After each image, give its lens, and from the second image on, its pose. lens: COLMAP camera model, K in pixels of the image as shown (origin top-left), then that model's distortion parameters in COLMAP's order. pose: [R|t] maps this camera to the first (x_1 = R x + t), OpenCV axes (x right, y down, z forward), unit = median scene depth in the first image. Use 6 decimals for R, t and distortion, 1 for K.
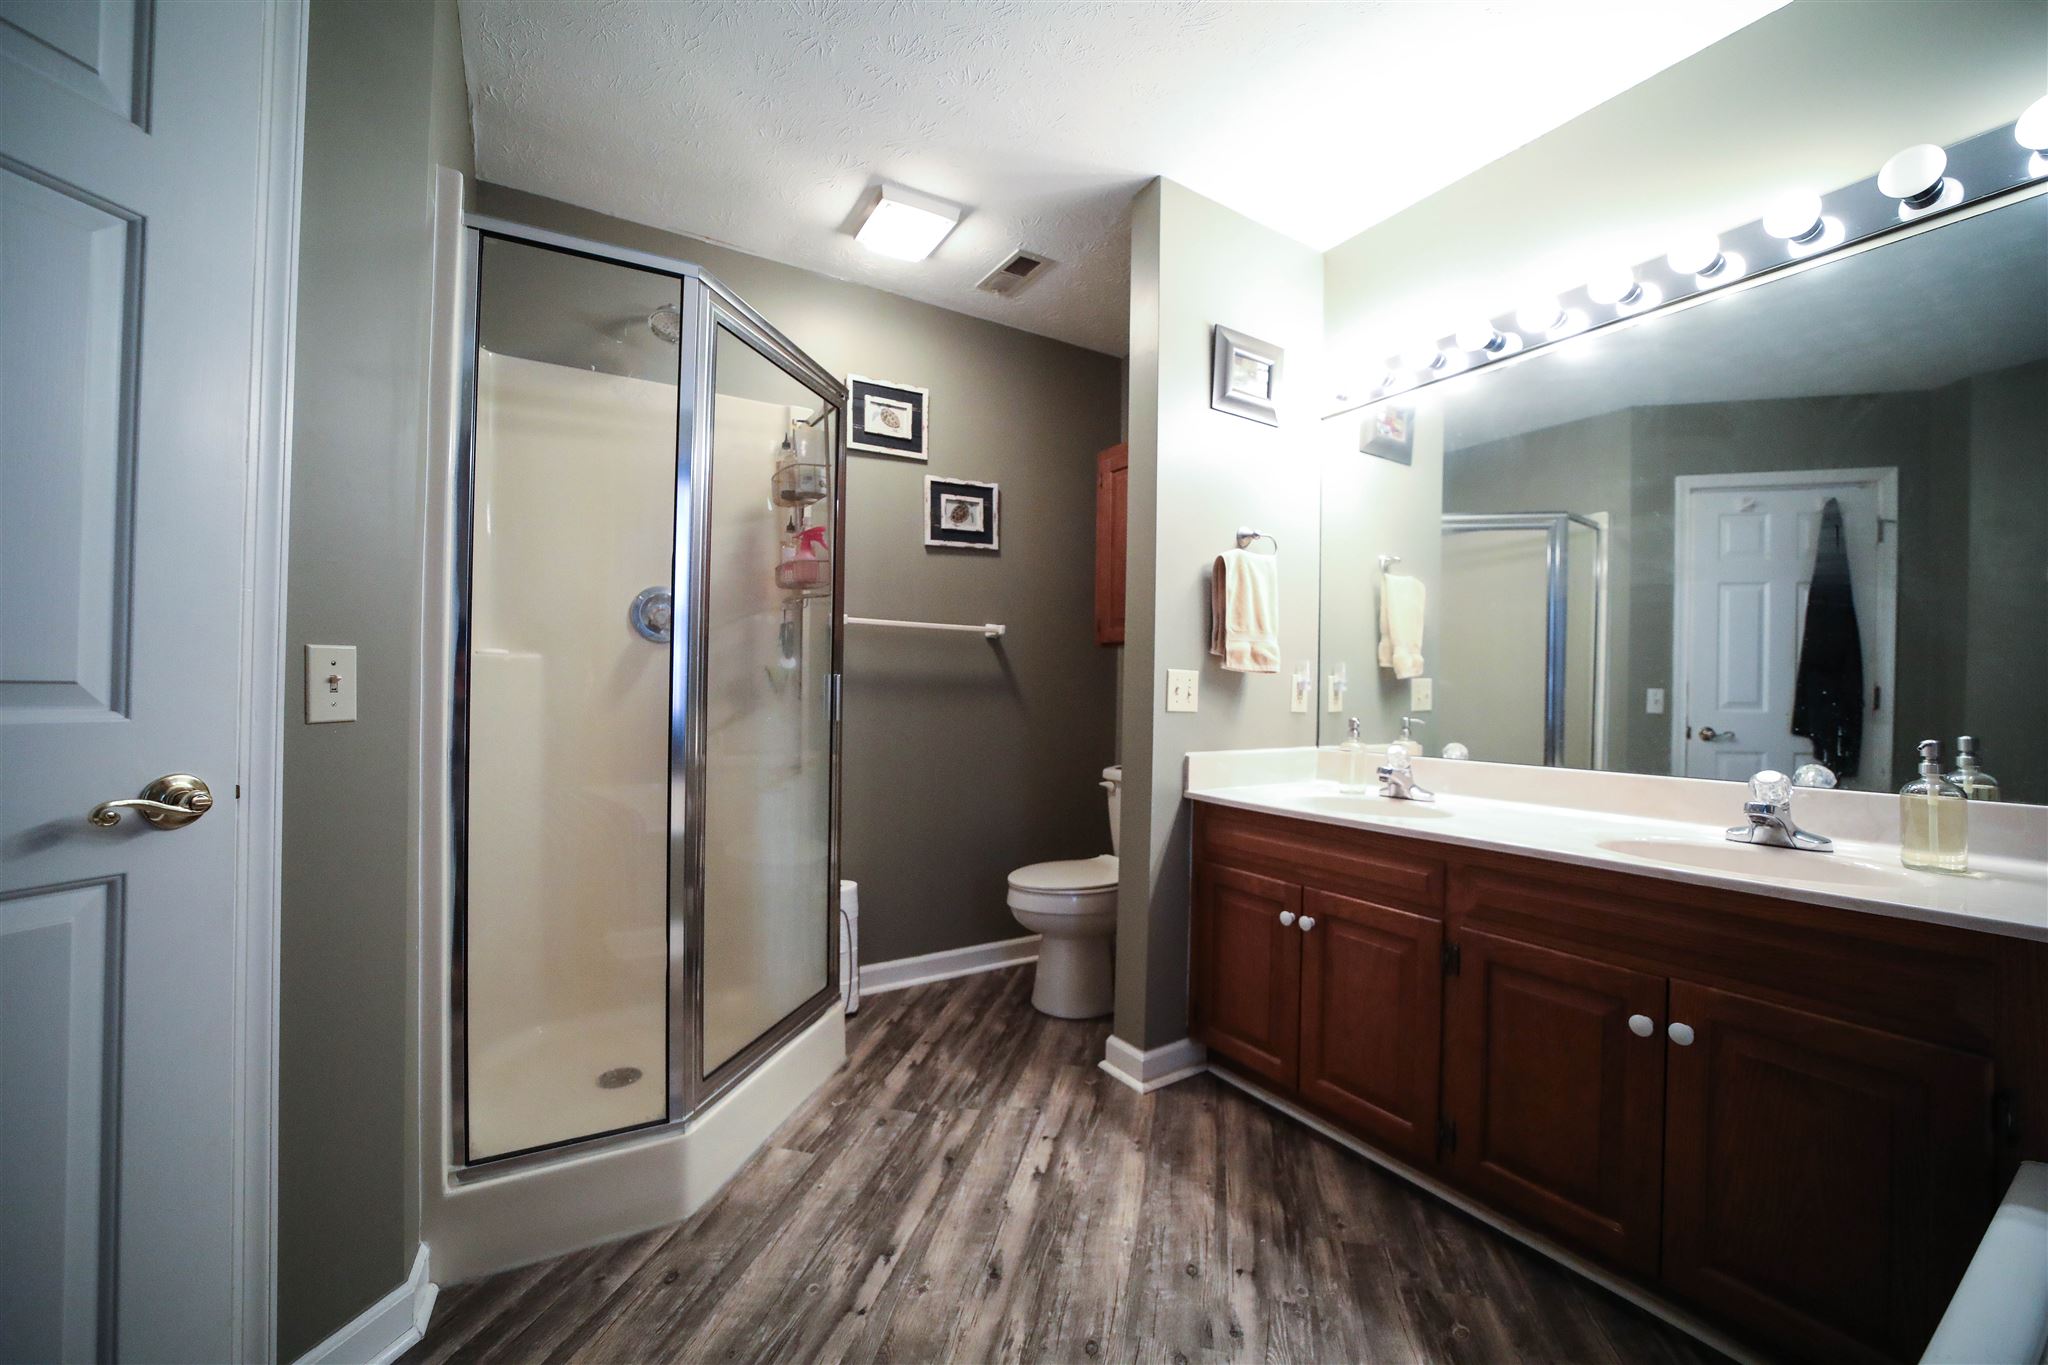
lens RADIAL K [[797.5, 0, 1019.6], [0, 797.5, 686.3], [0, 0, 1]] dist [-0.038182, 0.009924]
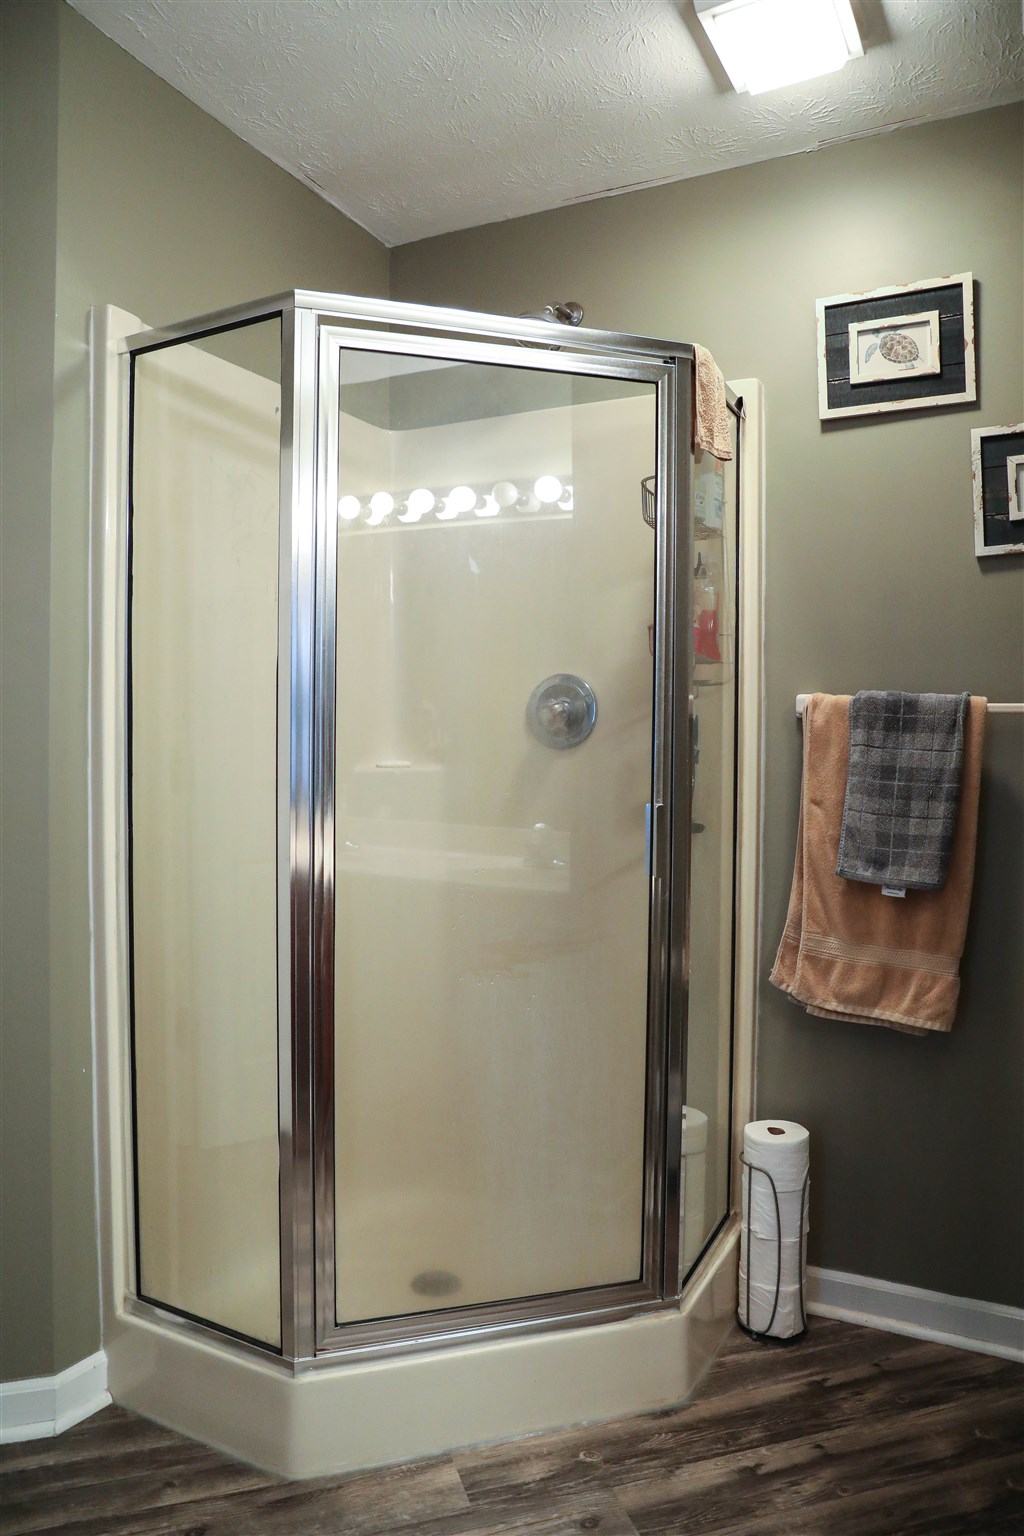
lens RADIAL K [[1072.3, 0, 512.0], [0, 1072.3, 768.0], [0, 0, 1]] dist [-0.088888, 0.057242]
pose [[0.517284, 0.017780, -0.855629, 0.425147], [-0.001334, 0.999800, 0.019969, -0.059926], [0.855813, -0.009189, 0.517204, 0.447263]]
